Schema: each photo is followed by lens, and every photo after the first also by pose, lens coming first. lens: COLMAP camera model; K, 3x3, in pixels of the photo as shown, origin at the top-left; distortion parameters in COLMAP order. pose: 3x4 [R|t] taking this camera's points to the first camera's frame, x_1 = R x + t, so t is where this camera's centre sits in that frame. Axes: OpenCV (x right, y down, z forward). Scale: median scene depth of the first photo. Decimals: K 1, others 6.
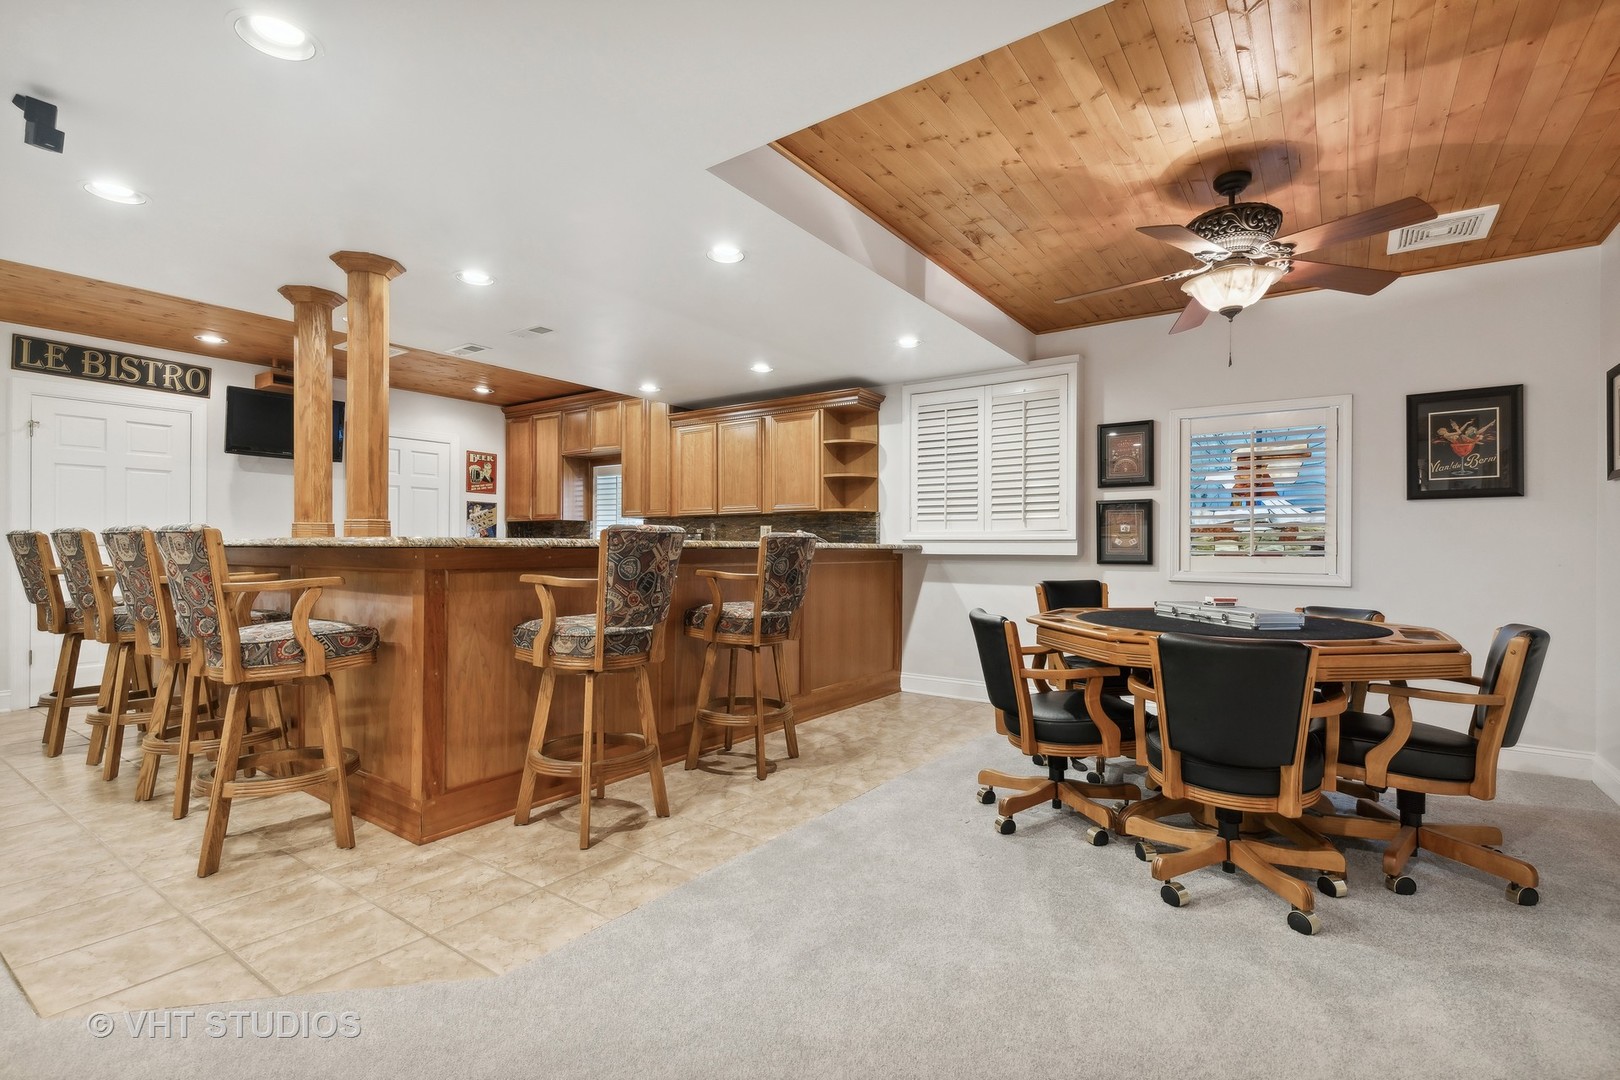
lens RADIAL K [[743.6, 0, 823.4], [0, 743.6, 537.0], [0, 0, 1]] dist [-0.002917, 0.001758]
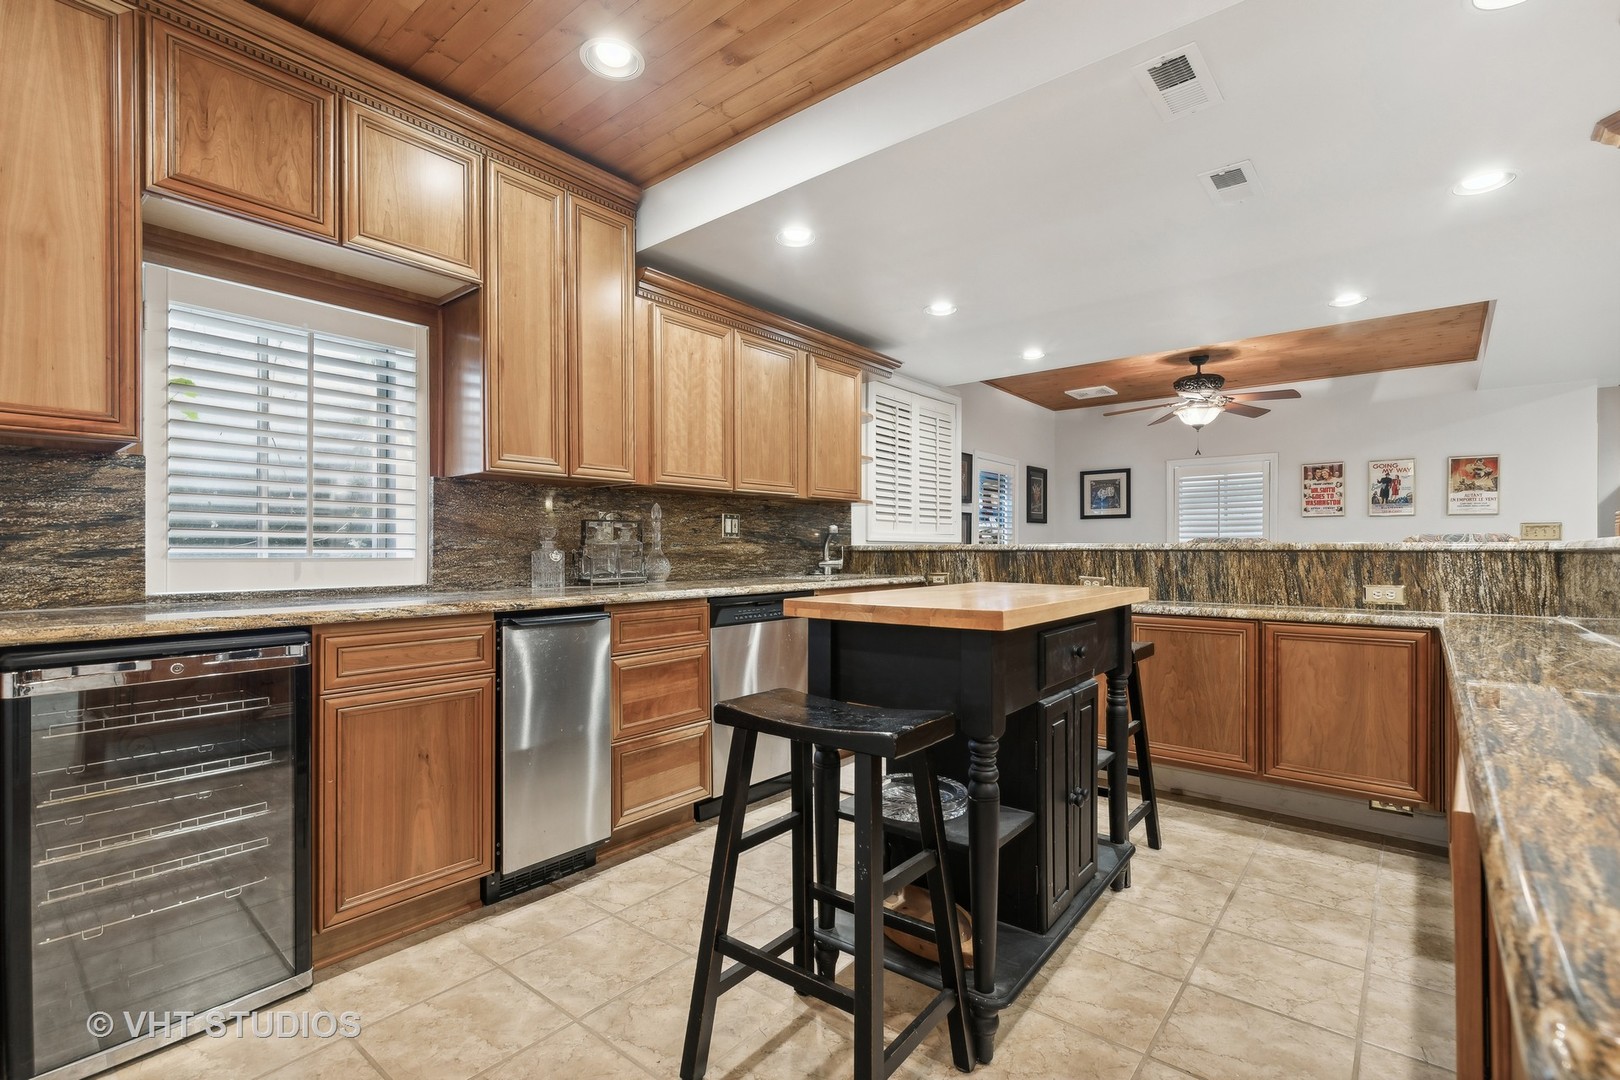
lens RADIAL K [[743.6, 0, 811.8], [0, 743.6, 545.8], [0, 0, 1]] dist [-0.002917, 0.001758]
pose [[0.079931, -0.002074, 0.996798, -1.592004], [-0.023276, 0.999721, 0.003947, 0.017348], [-0.996529, -0.023517, 0.079860, 2.032065]]
